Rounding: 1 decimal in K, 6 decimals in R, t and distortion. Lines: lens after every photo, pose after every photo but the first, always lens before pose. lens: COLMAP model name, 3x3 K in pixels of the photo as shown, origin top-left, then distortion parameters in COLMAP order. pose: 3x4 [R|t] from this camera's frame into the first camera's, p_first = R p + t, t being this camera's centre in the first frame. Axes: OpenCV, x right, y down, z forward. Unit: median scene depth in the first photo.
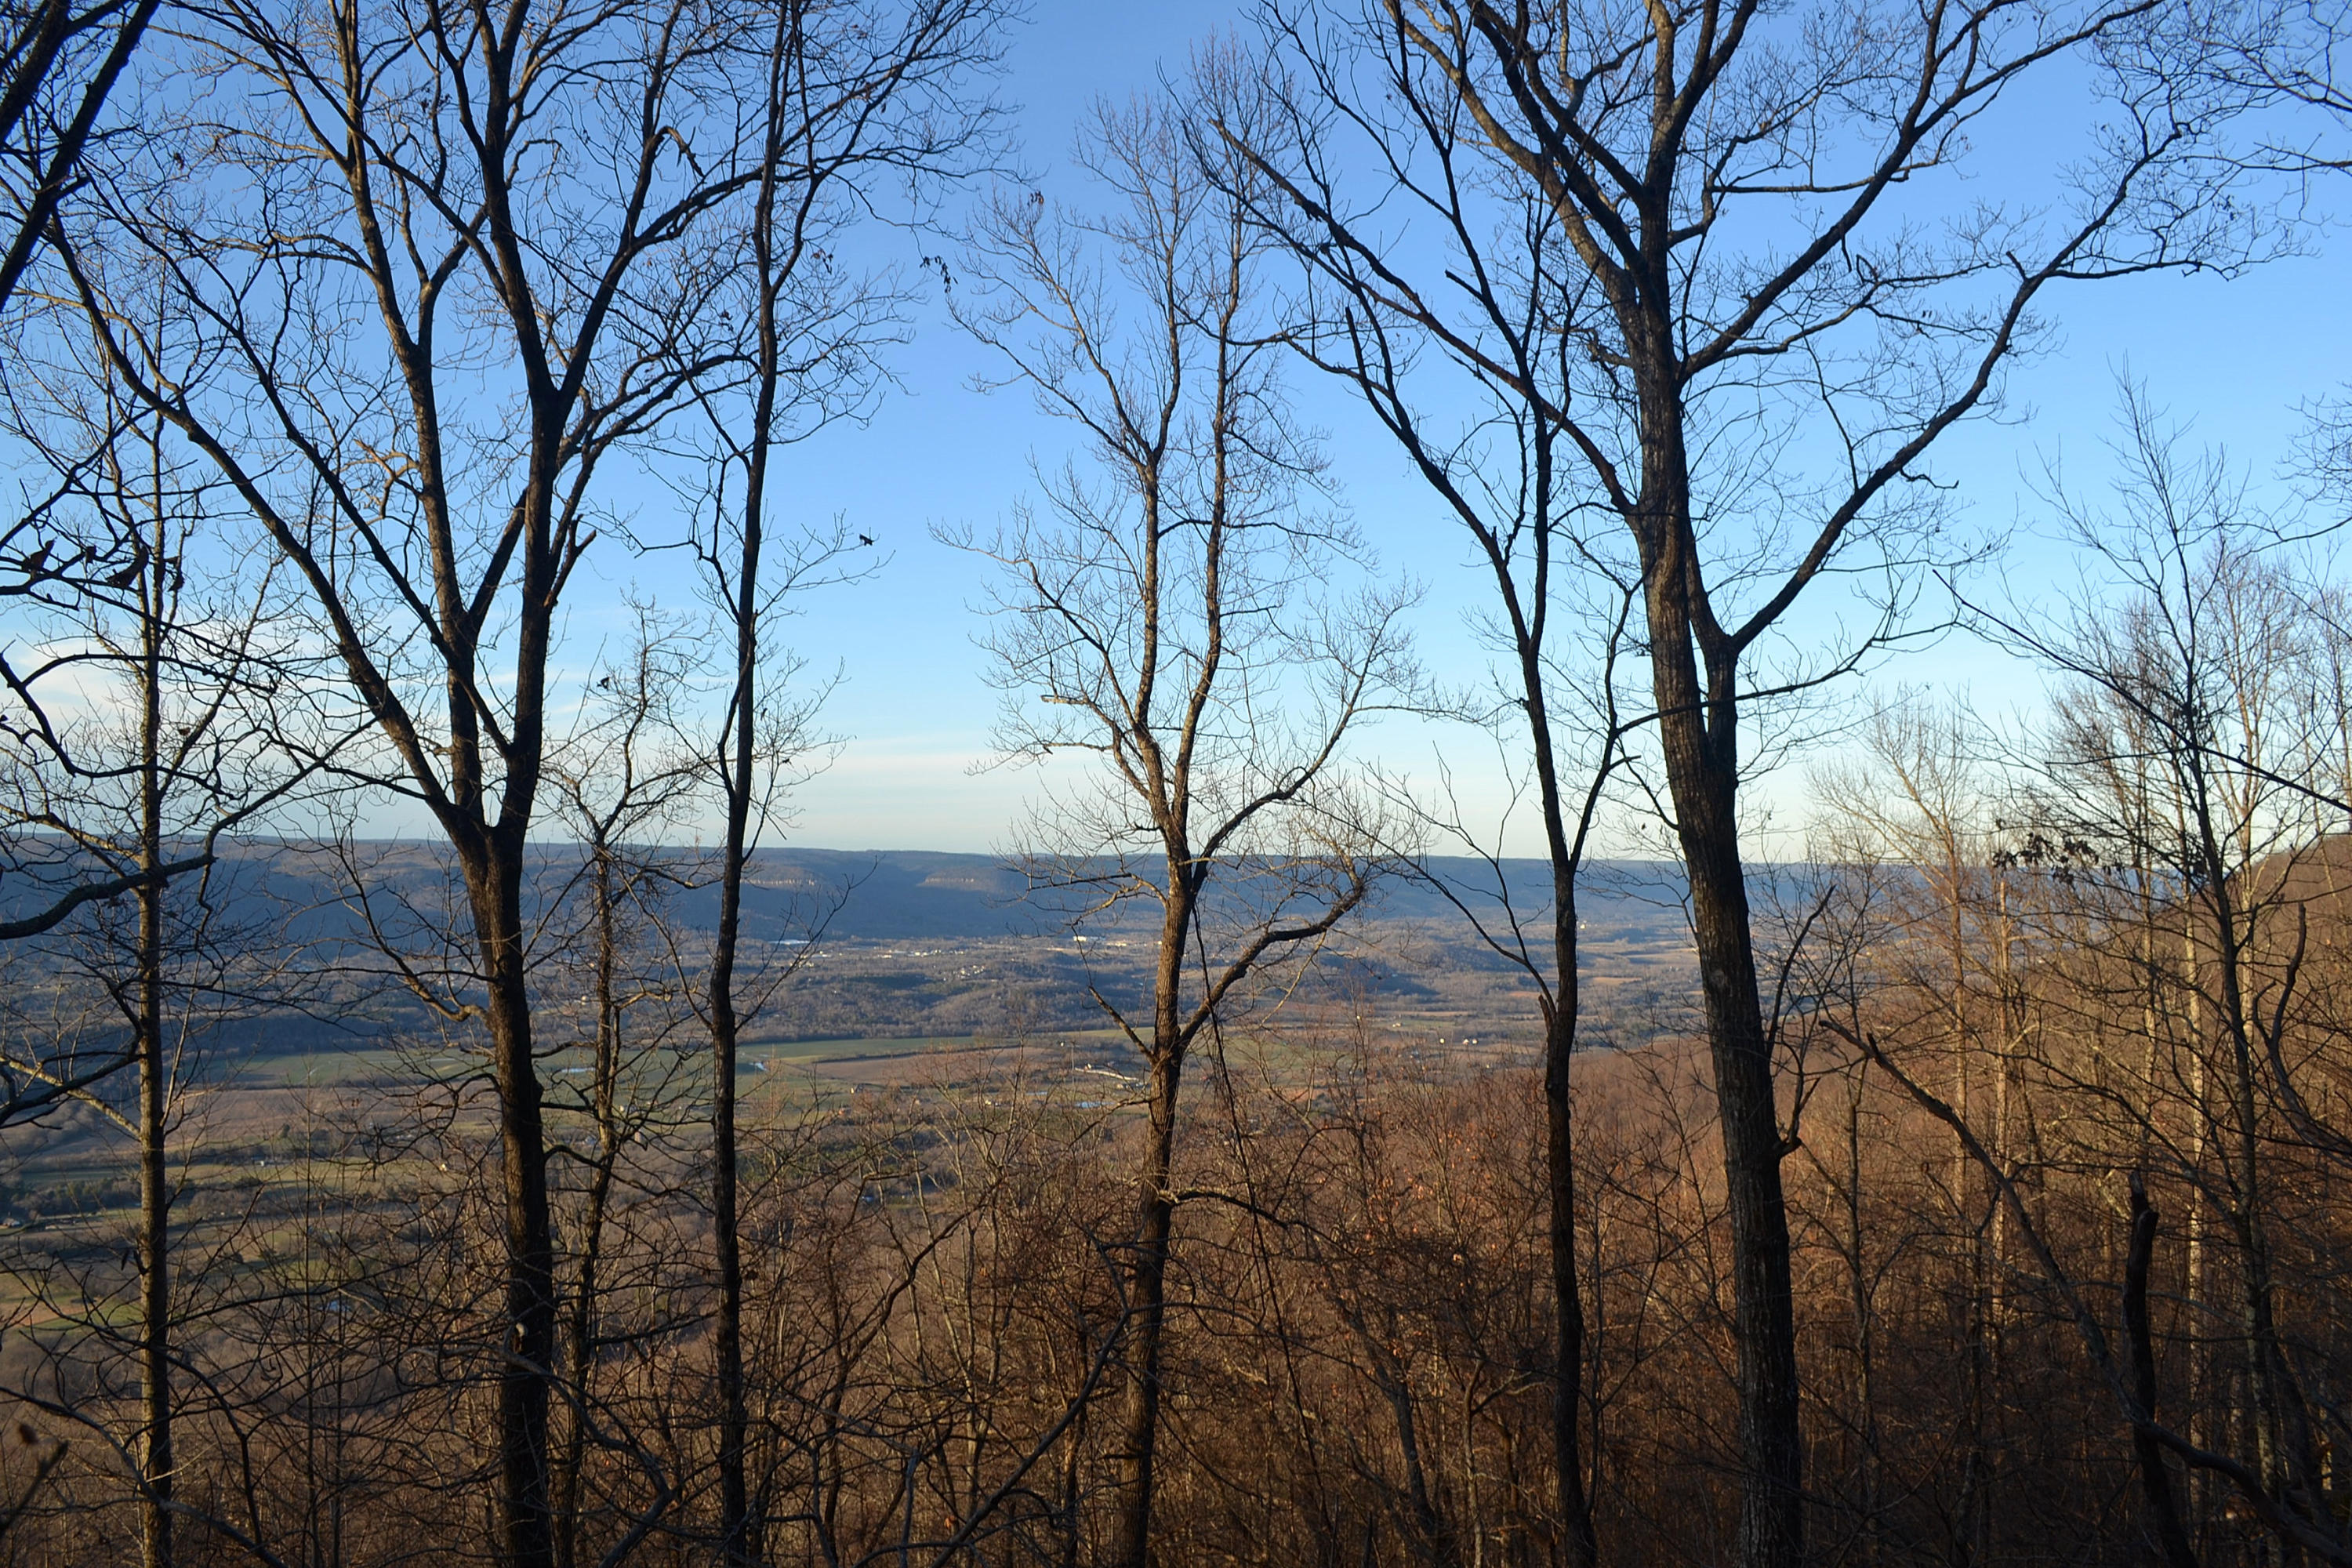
lens RADIAL K [[1931.2, 0, 1176.0], [0, 1931.2, 784.0], [0, 0, 1]] dist [-0.082827, 0.001367]
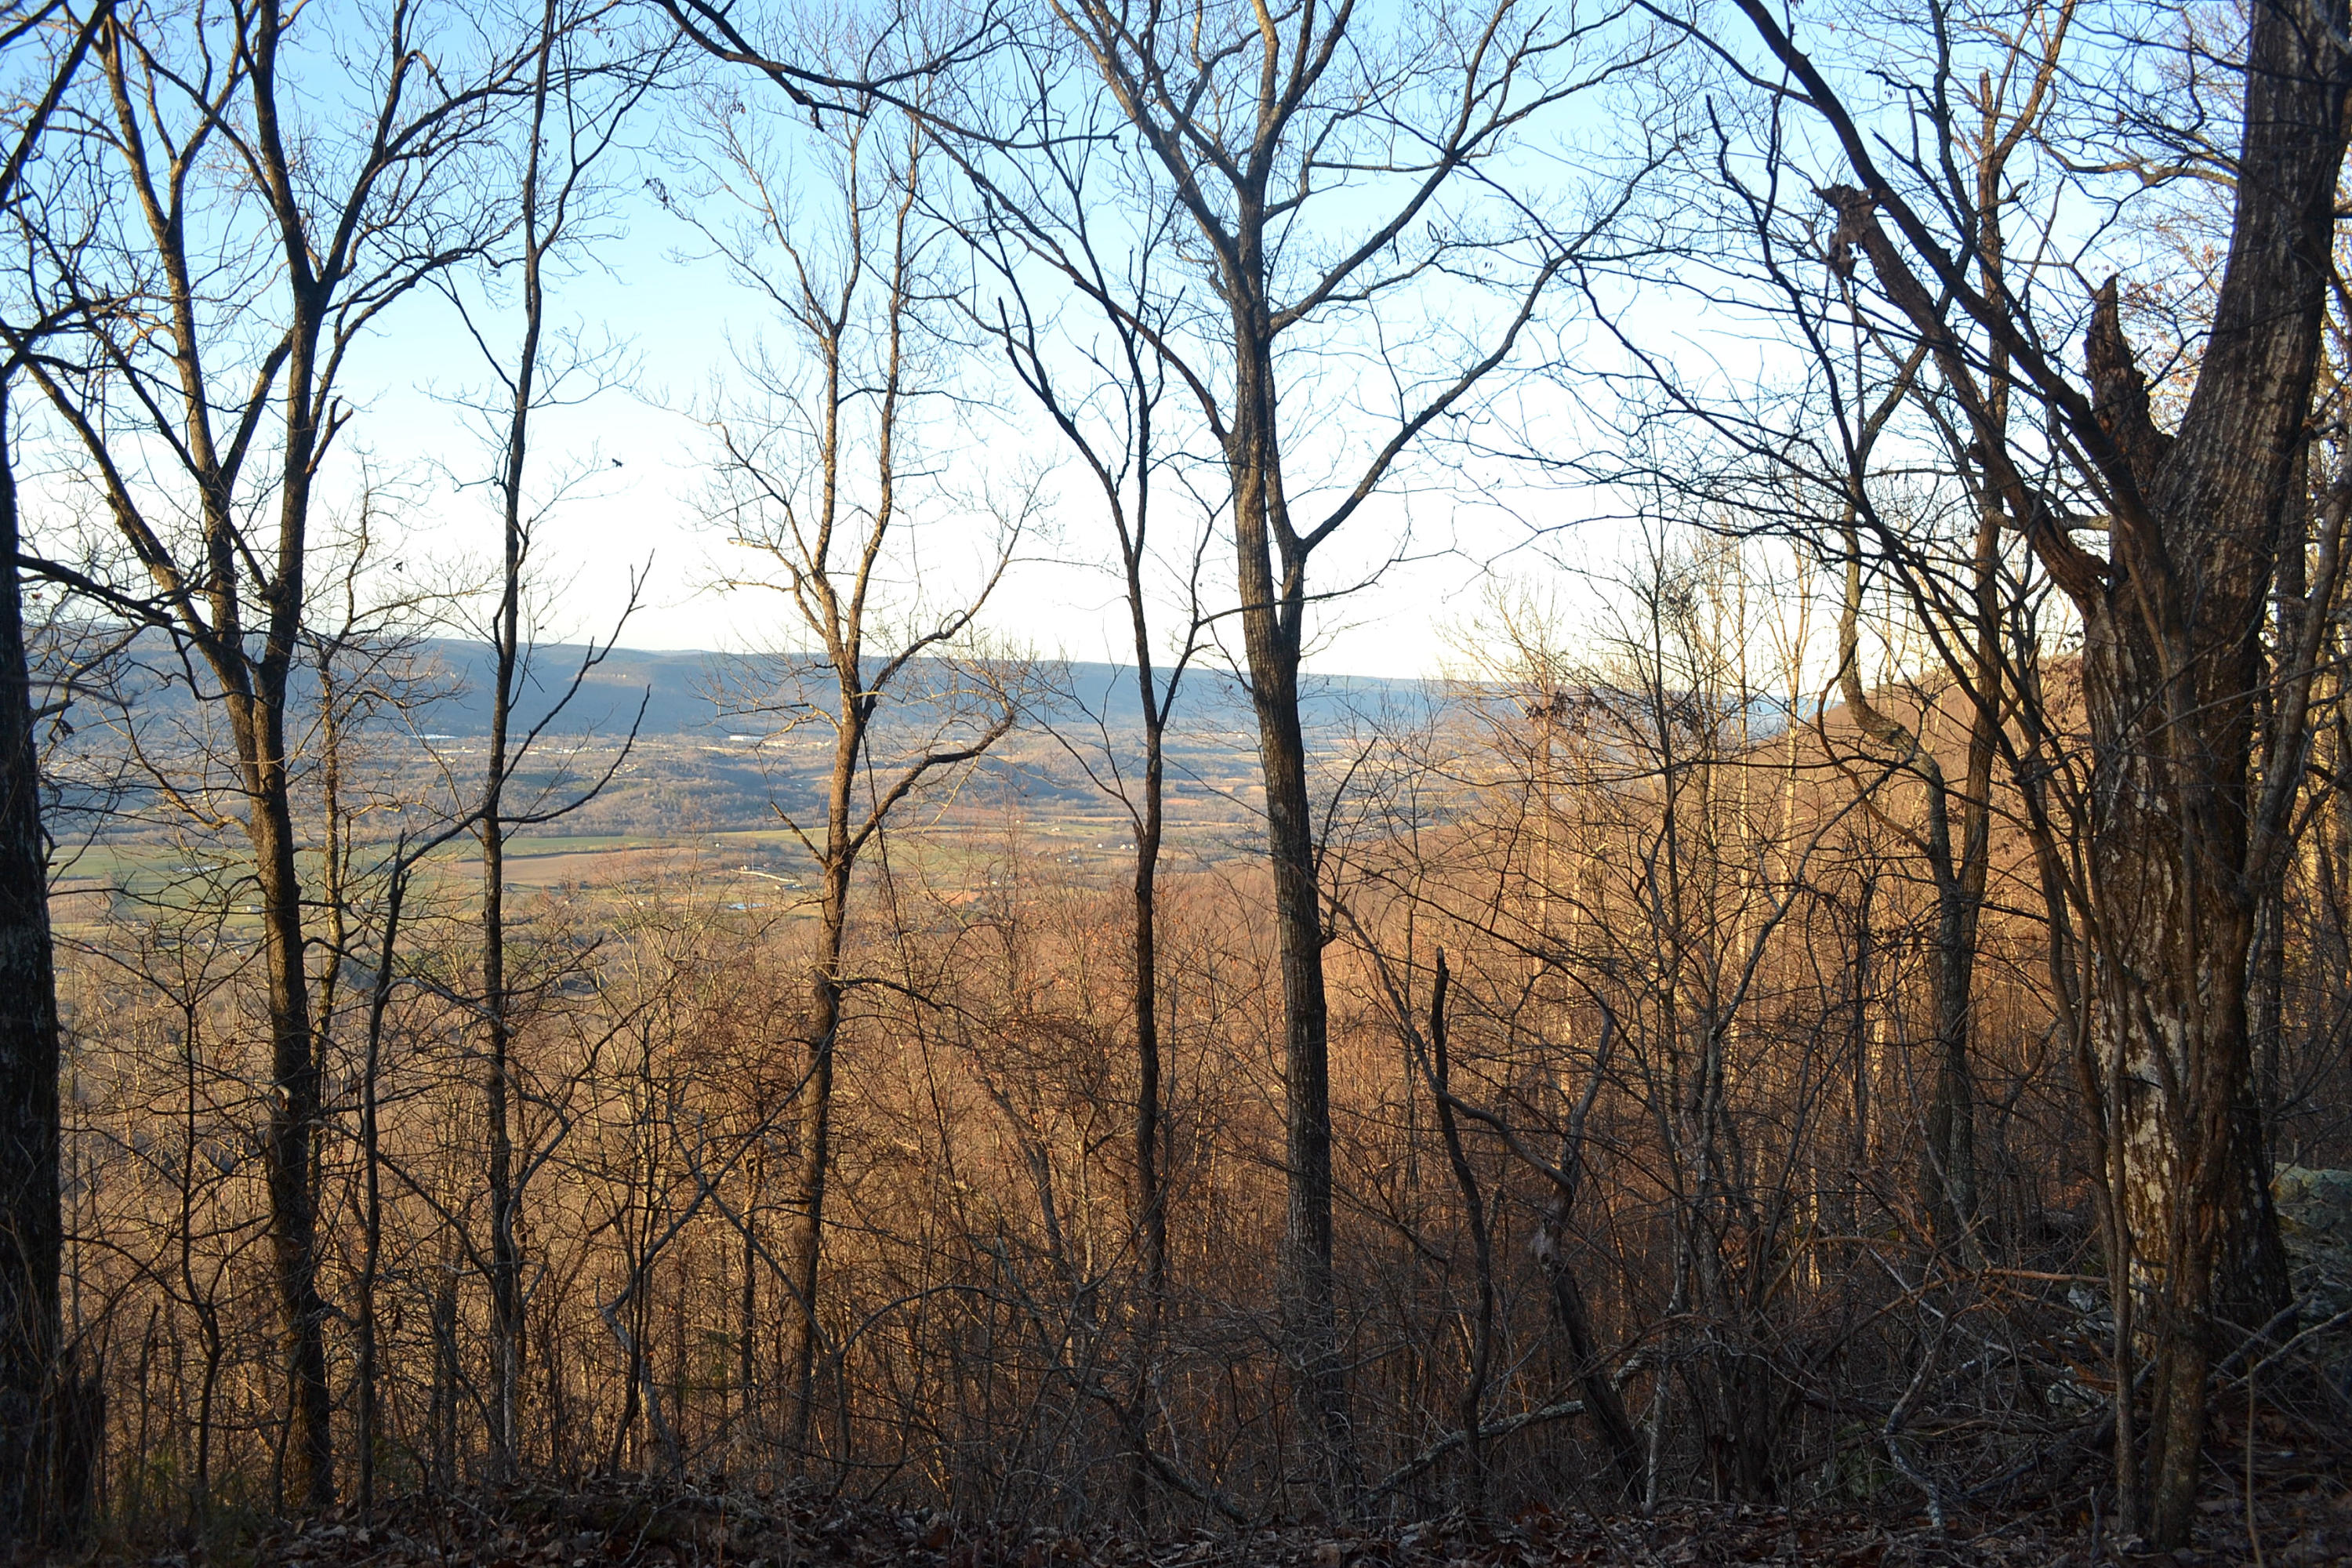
lens RADIAL K [[1931.2, 0, 1176.0], [0, 1931.2, 784.0], [0, 0, 1]] dist [-0.082827, 0.001367]
pose [[0.984549, 0.014884, 0.174475, -0.007475], [-0.032421, 0.994649, 0.098094, -0.025001], [-0.172082, -0.102235, 0.979763, -0.159157]]
